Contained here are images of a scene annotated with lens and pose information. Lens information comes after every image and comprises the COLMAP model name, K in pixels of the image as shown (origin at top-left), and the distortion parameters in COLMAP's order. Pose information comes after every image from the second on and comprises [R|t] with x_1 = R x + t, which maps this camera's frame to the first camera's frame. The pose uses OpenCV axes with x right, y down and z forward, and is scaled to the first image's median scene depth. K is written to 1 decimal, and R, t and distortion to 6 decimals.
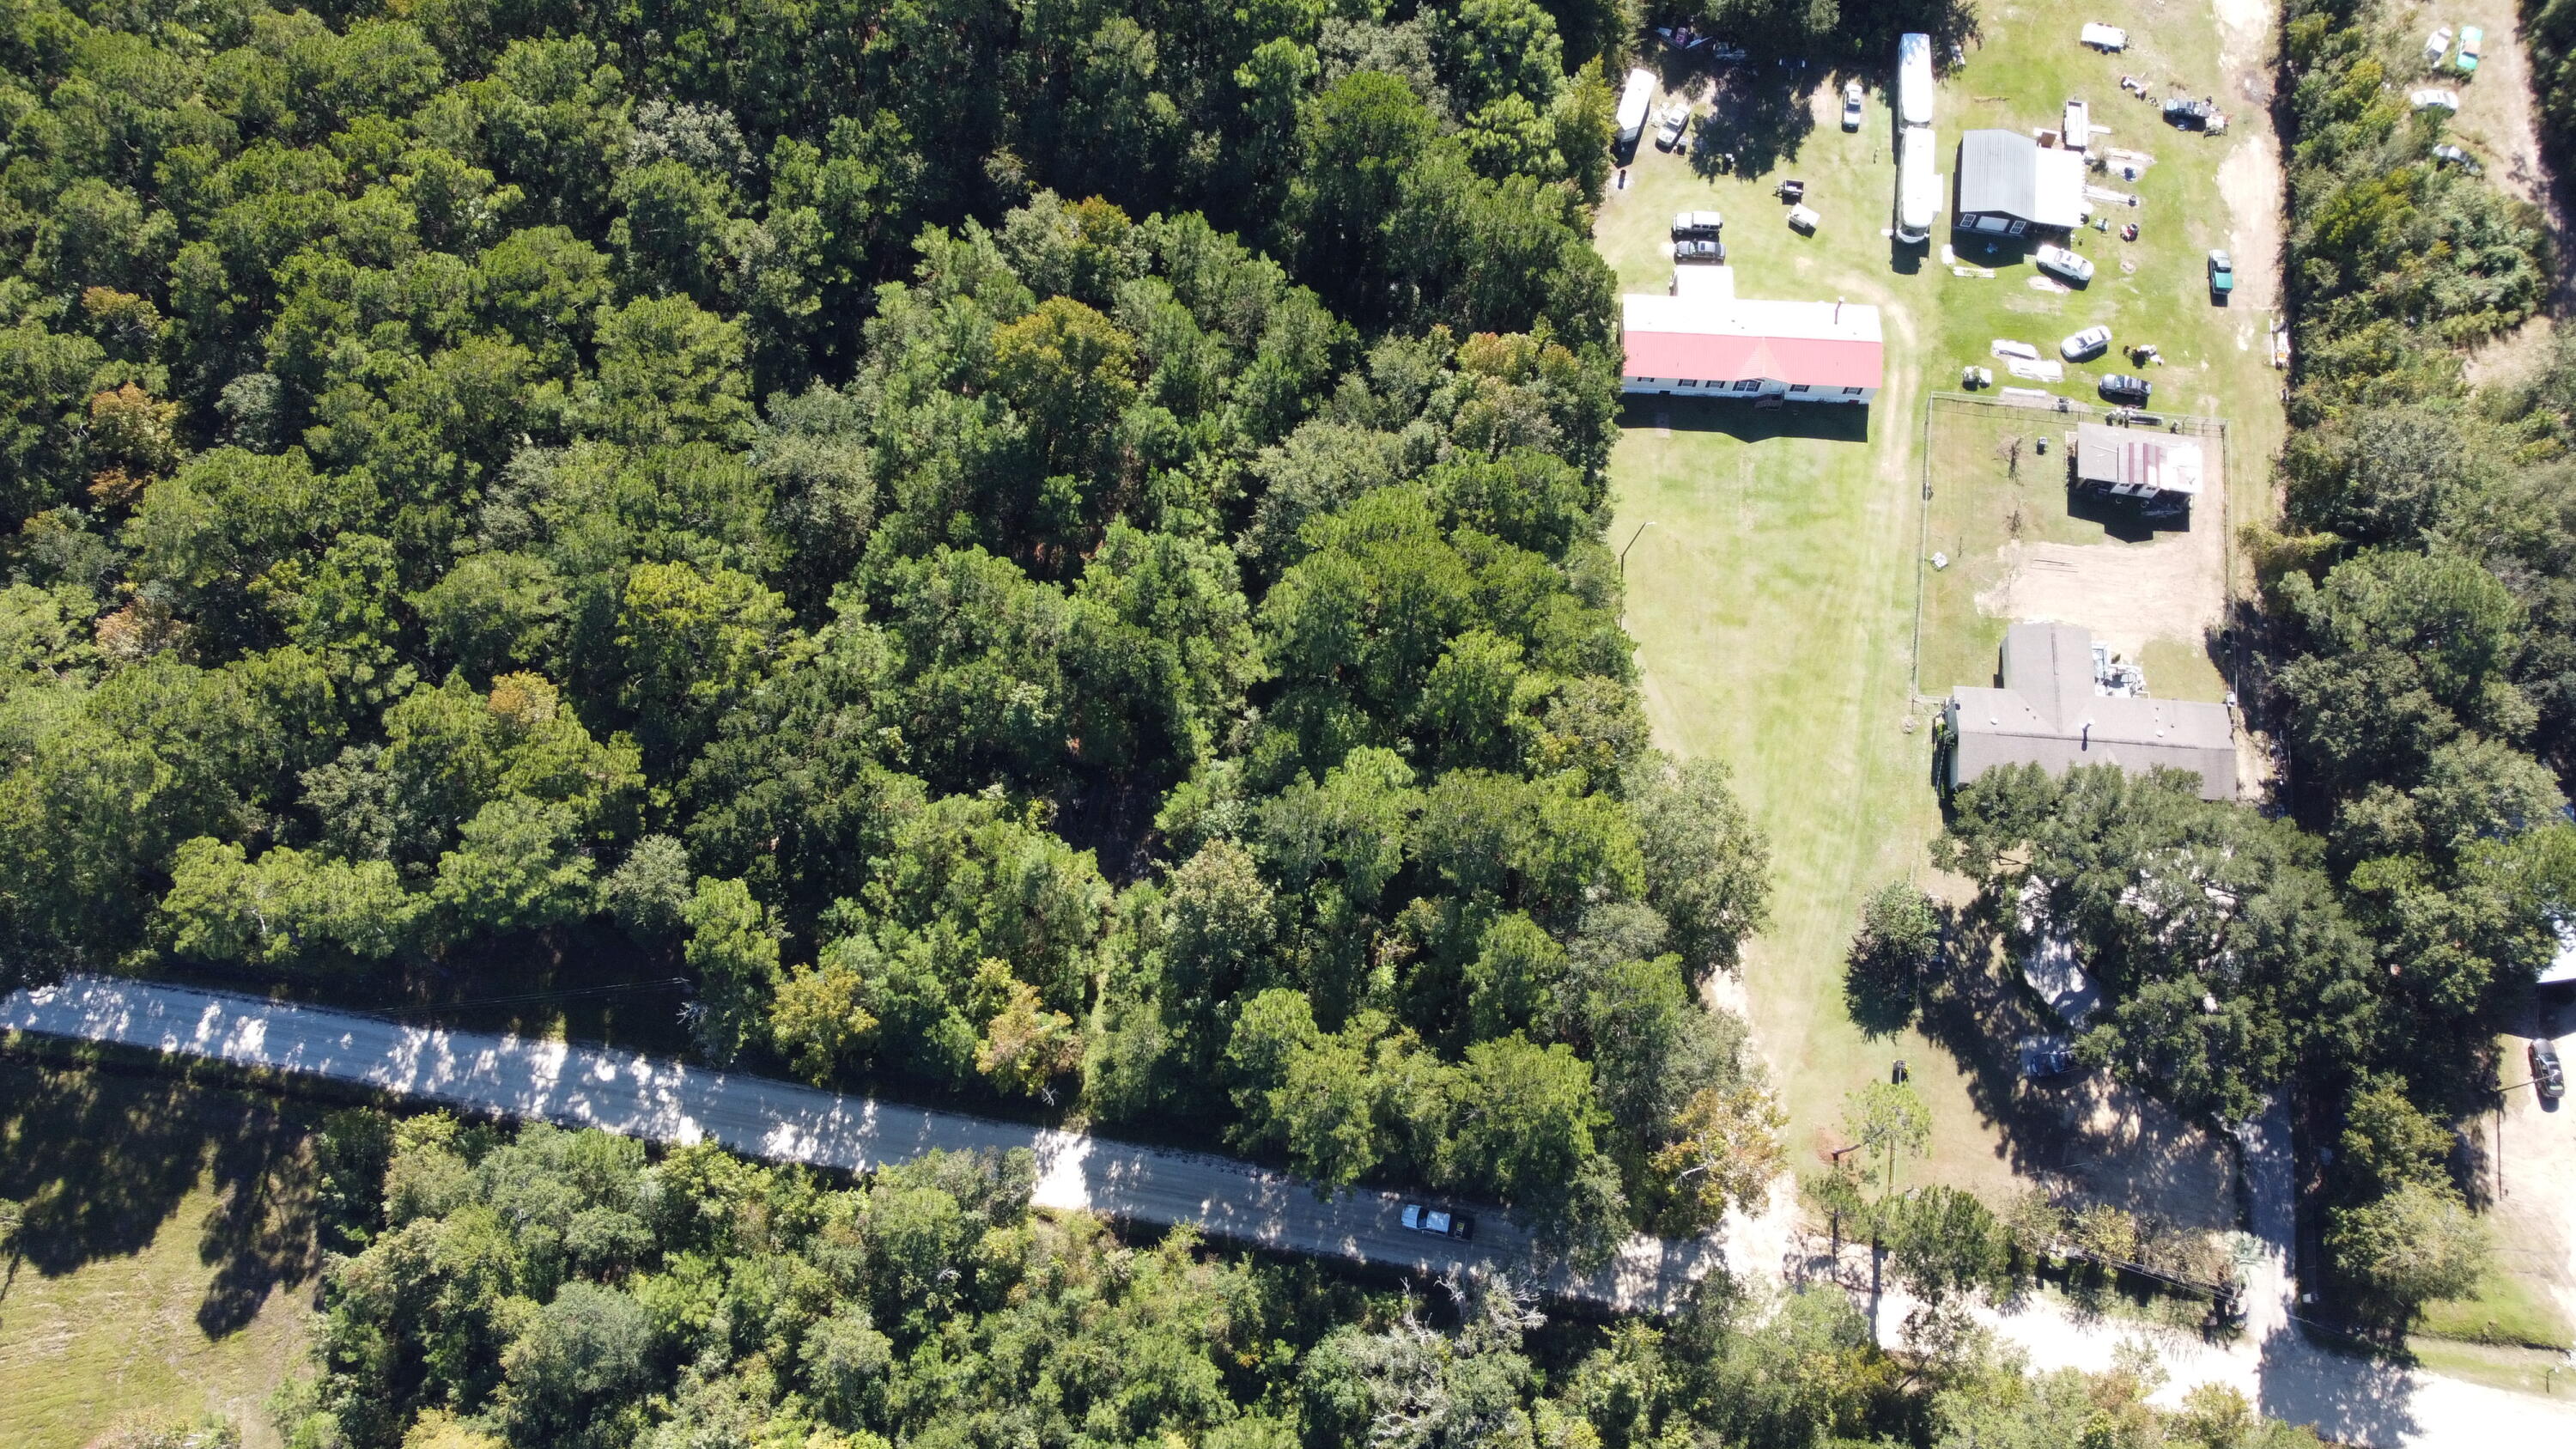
lens RADIAL K [[1959.6, 0, 1283.1], [0, 1959.6, 722.2], [0, 0, 1]] dist [-0.007665, 0.003784]
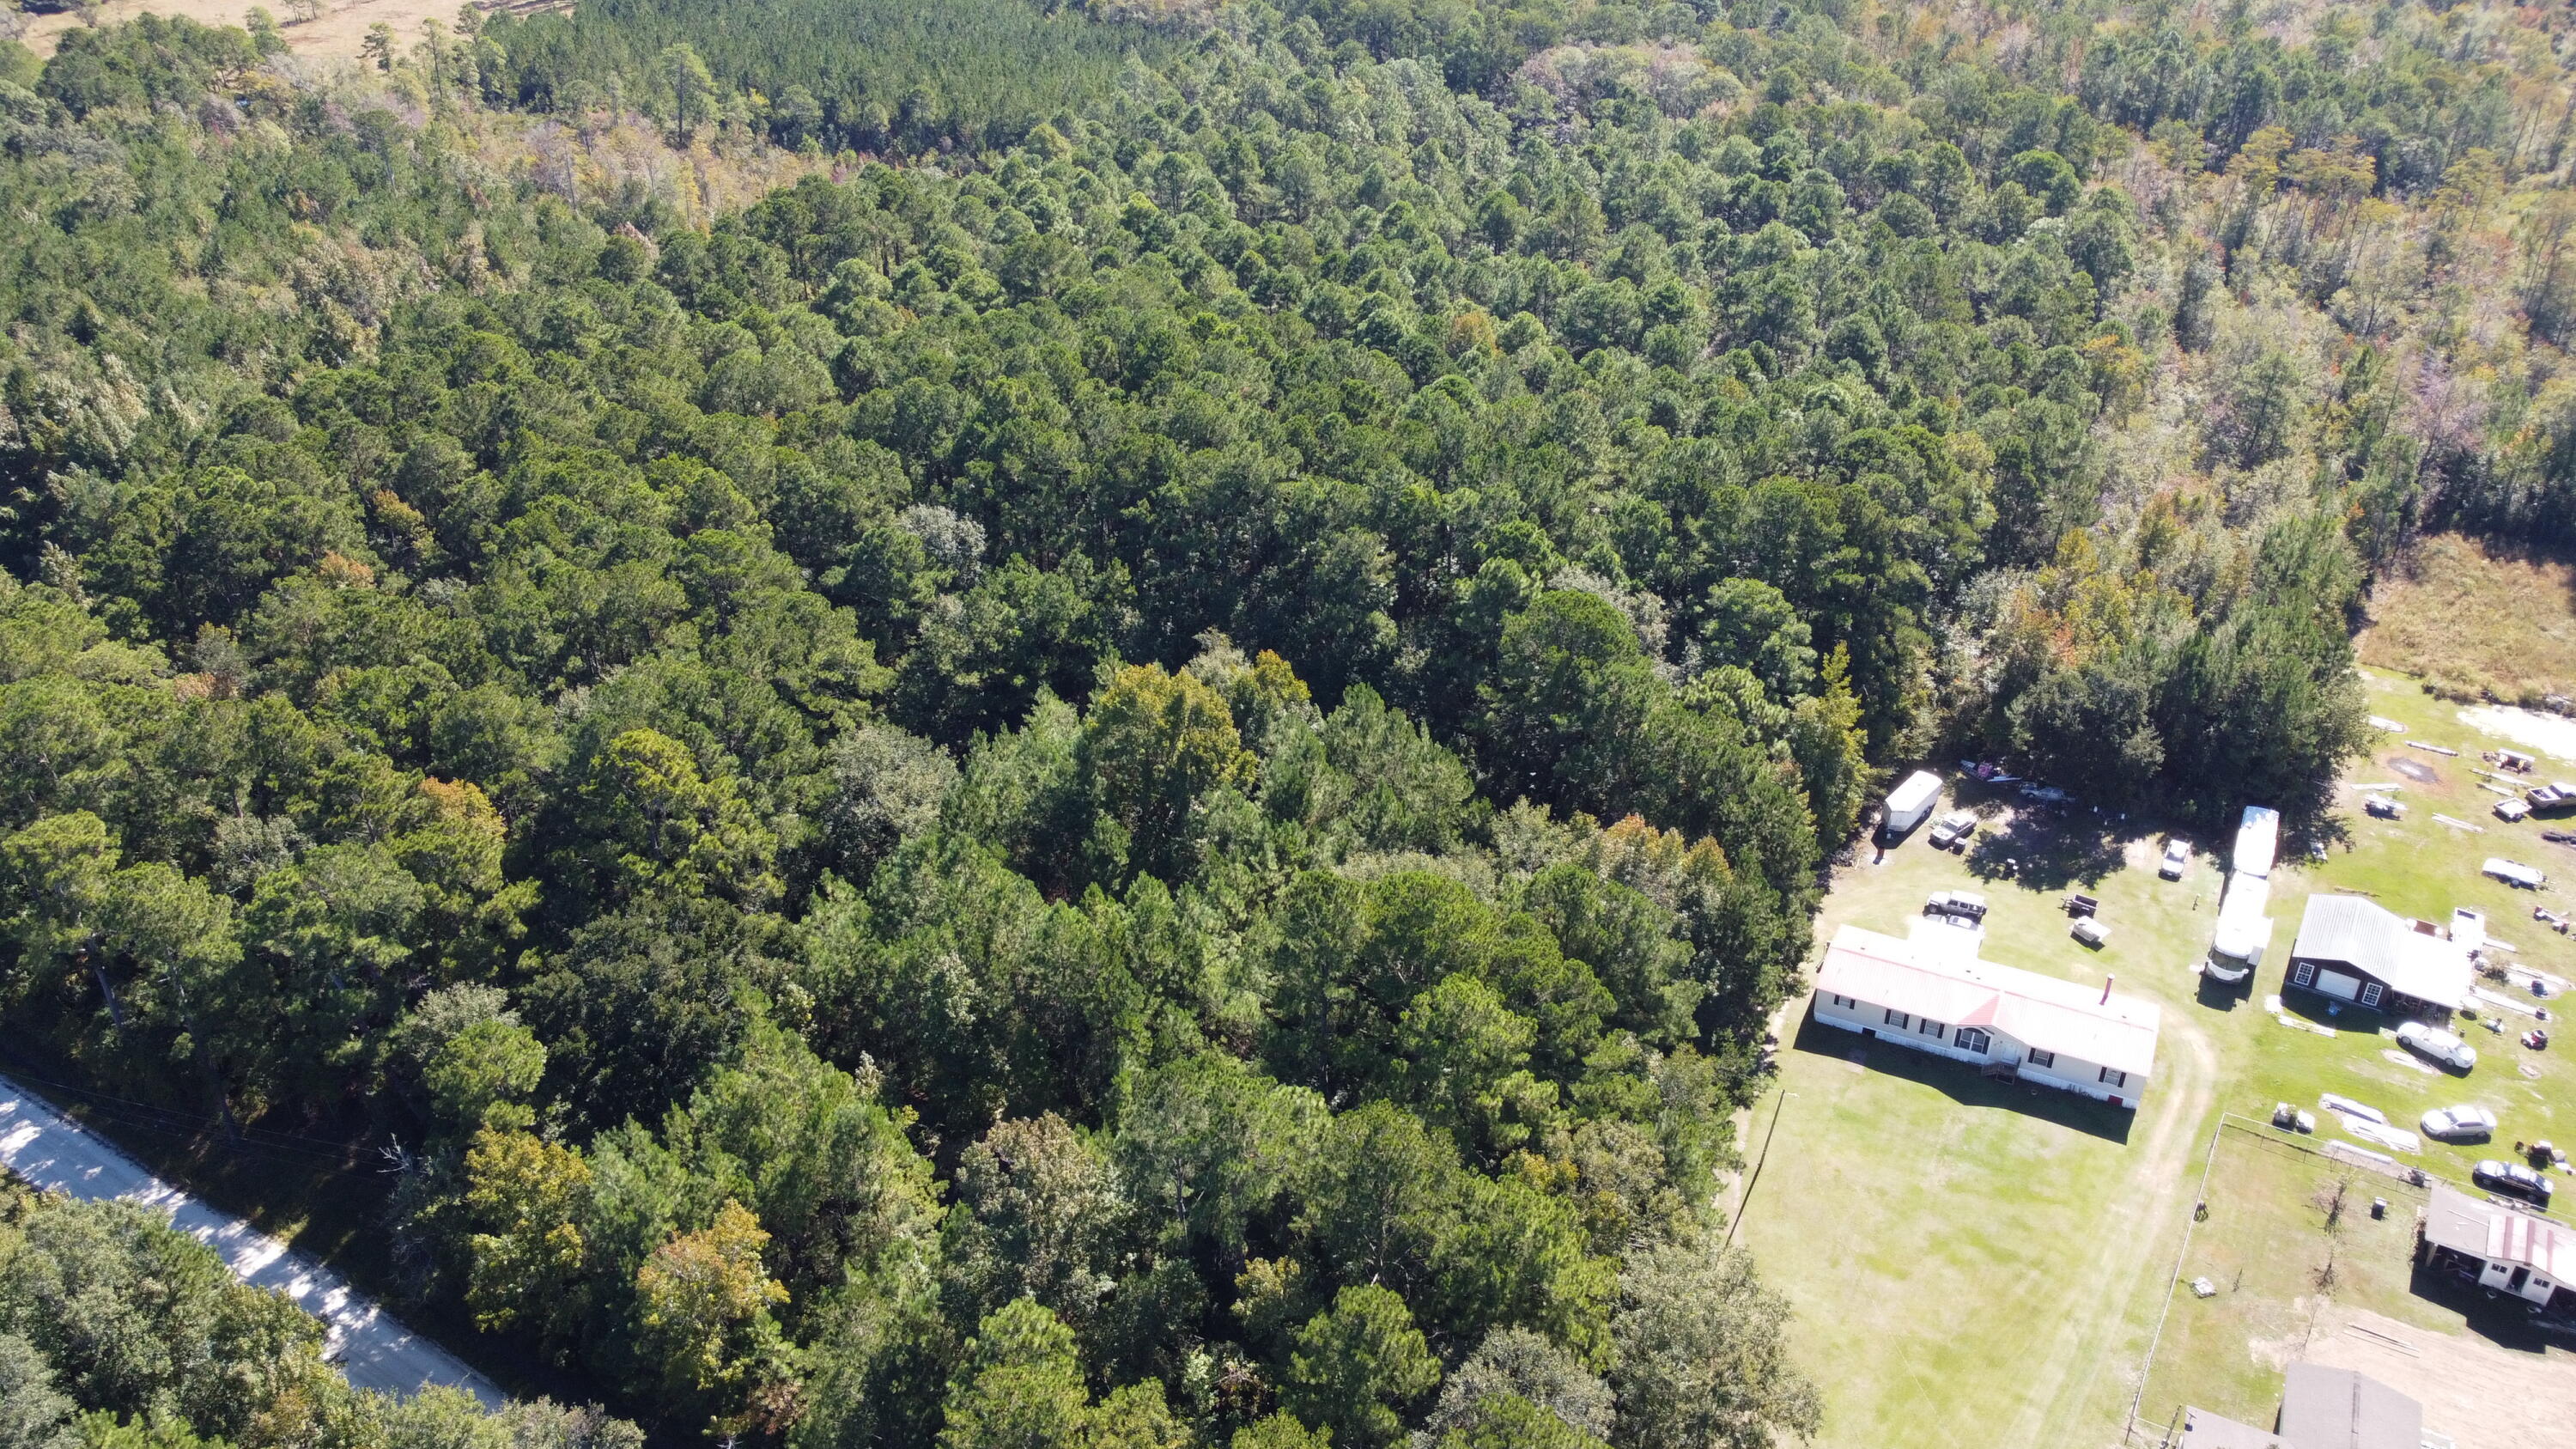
lens RADIAL K [[1959.6, 0, 1285.8], [0, 1959.6, 718.5], [0, 0, 1]] dist [-0.007665, 0.003784]
pose [[0.924055, 0.191481, -0.330844, 0.242427], [-0.354544, 0.752868, -0.554516, 0.301066], [0.142903, 0.629702, 0.763579, 0.301569]]
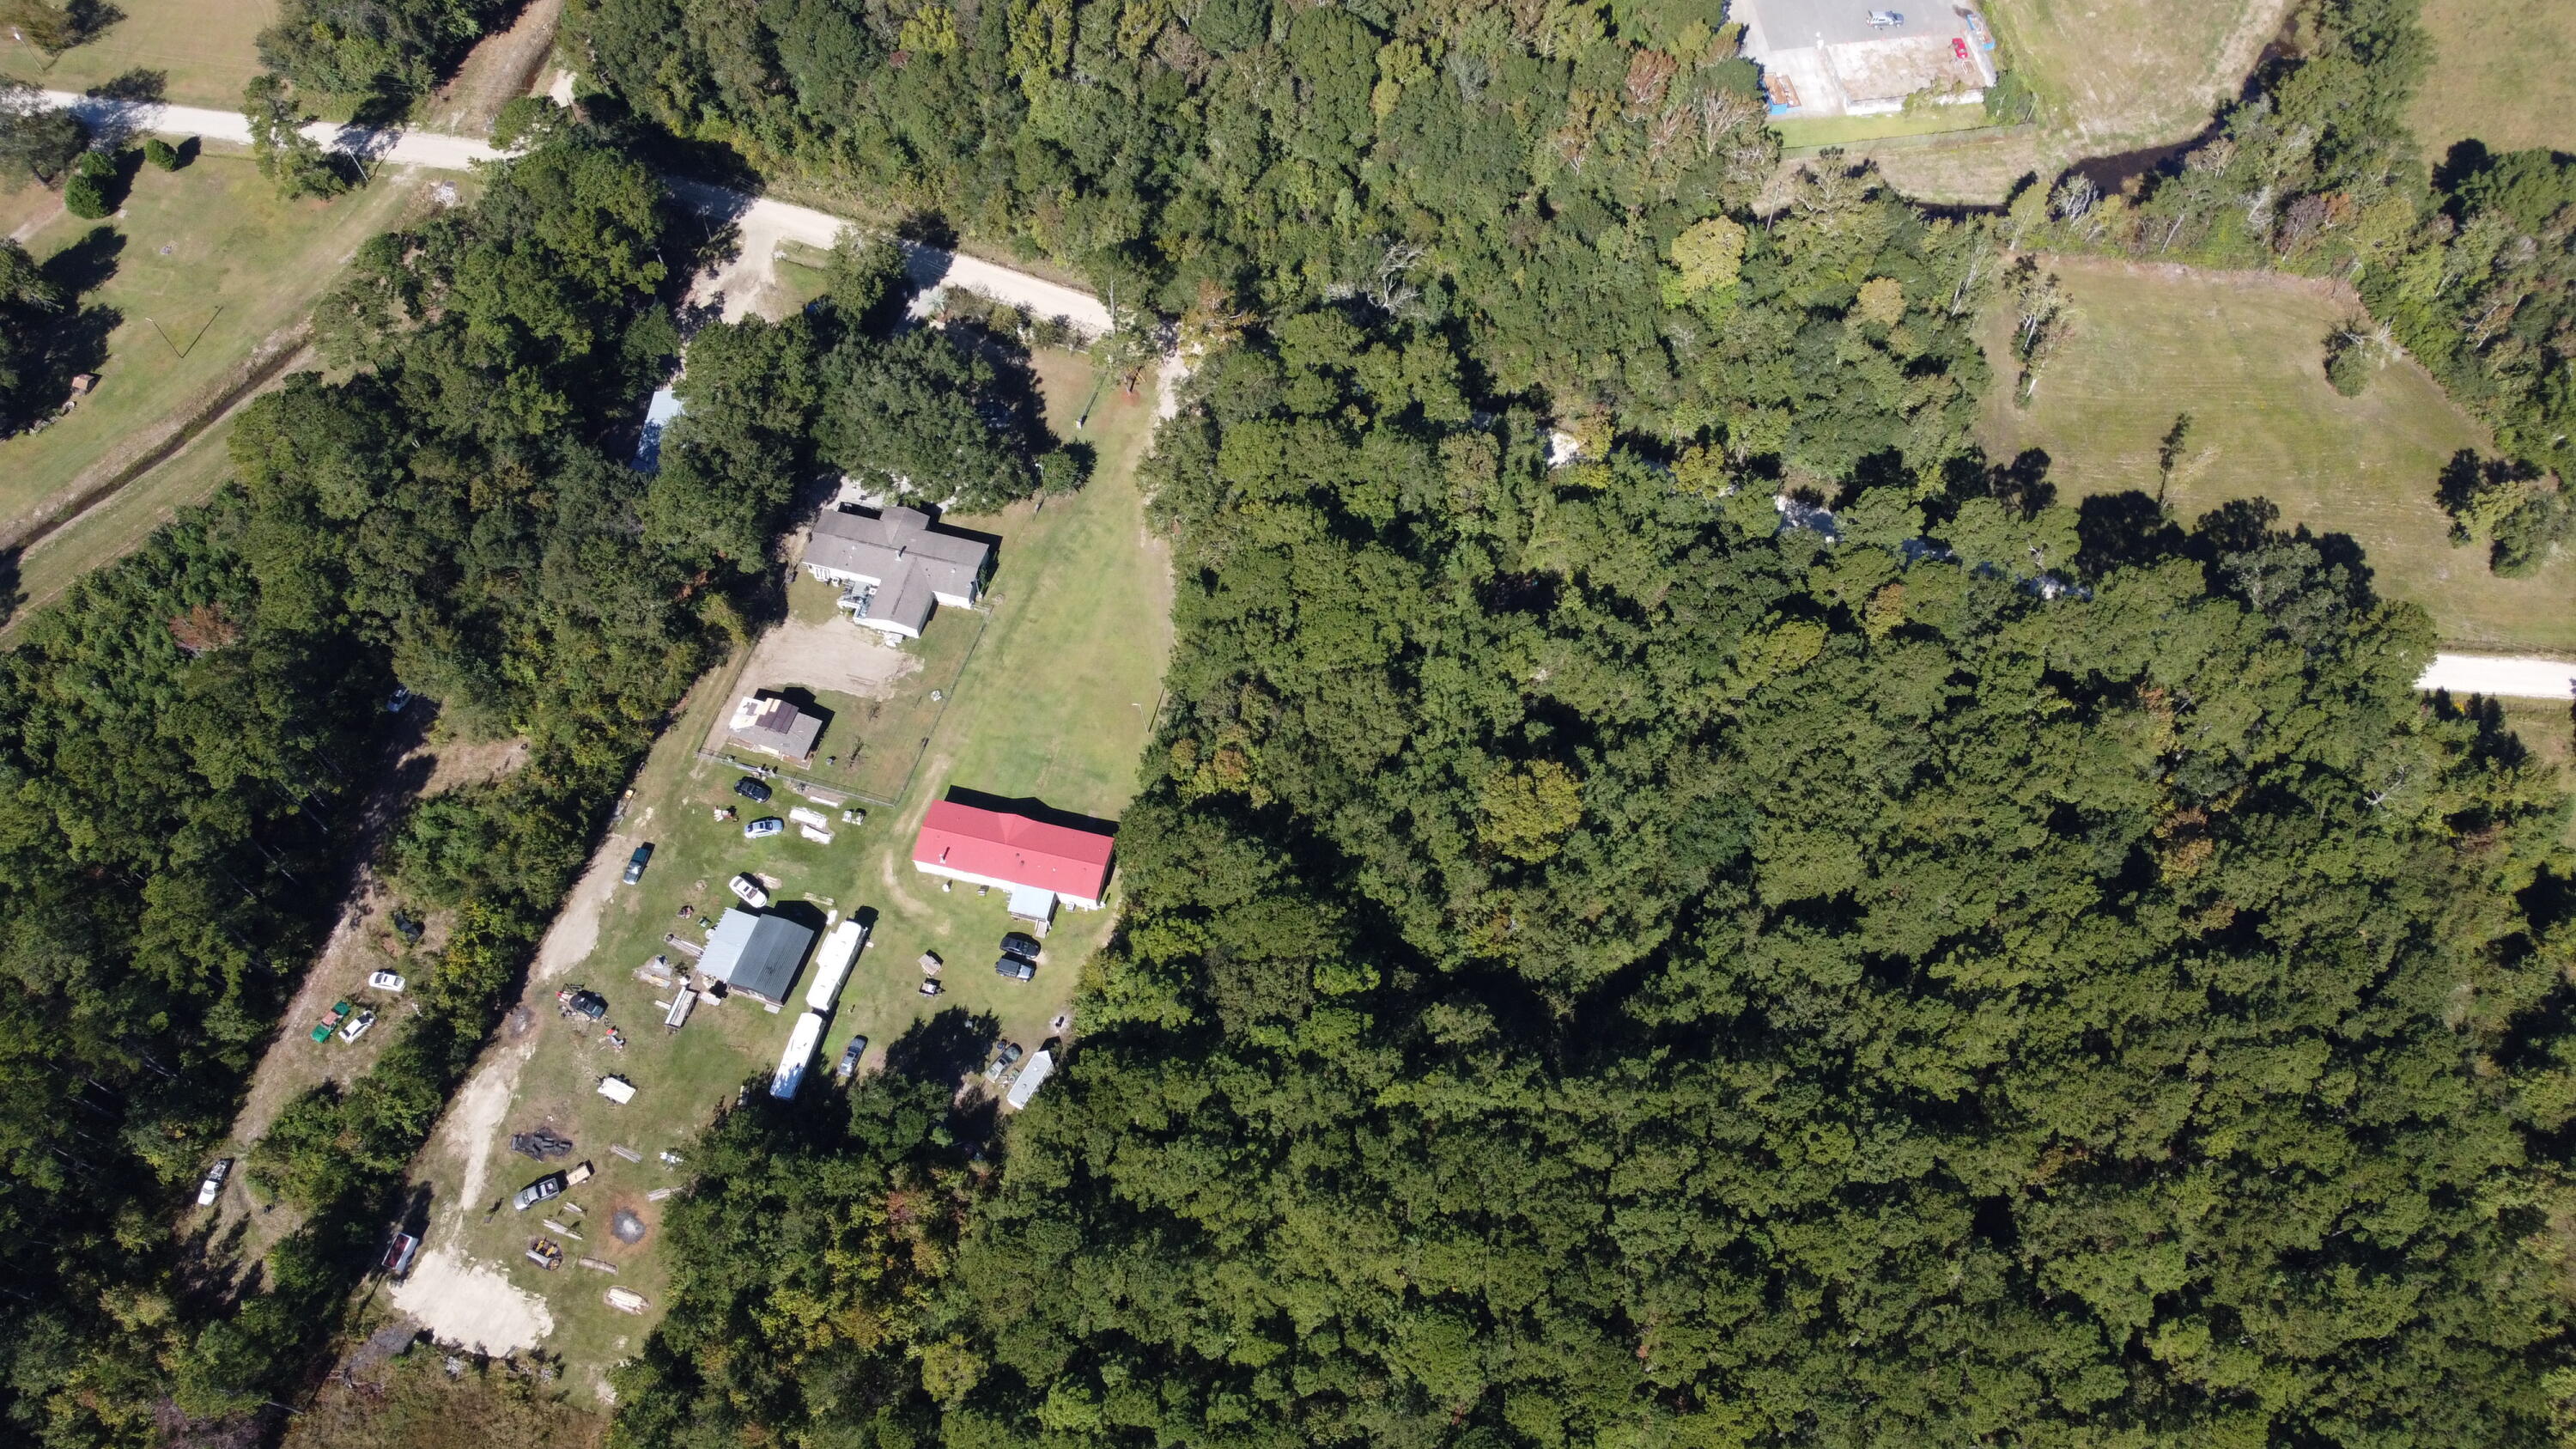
lens RADIAL K [[1959.6, 0, 1290.3], [0, 1959.6, 719.7], [0, 0, 1]] dist [-0.007665, 0.003784]
pose [[-0.984676, -0.158700, 0.072297, -0.034443], [0.159330, -0.650146, 0.742916, -1.235869], [-0.070897, 0.743051, 0.665469, 0.028920]]
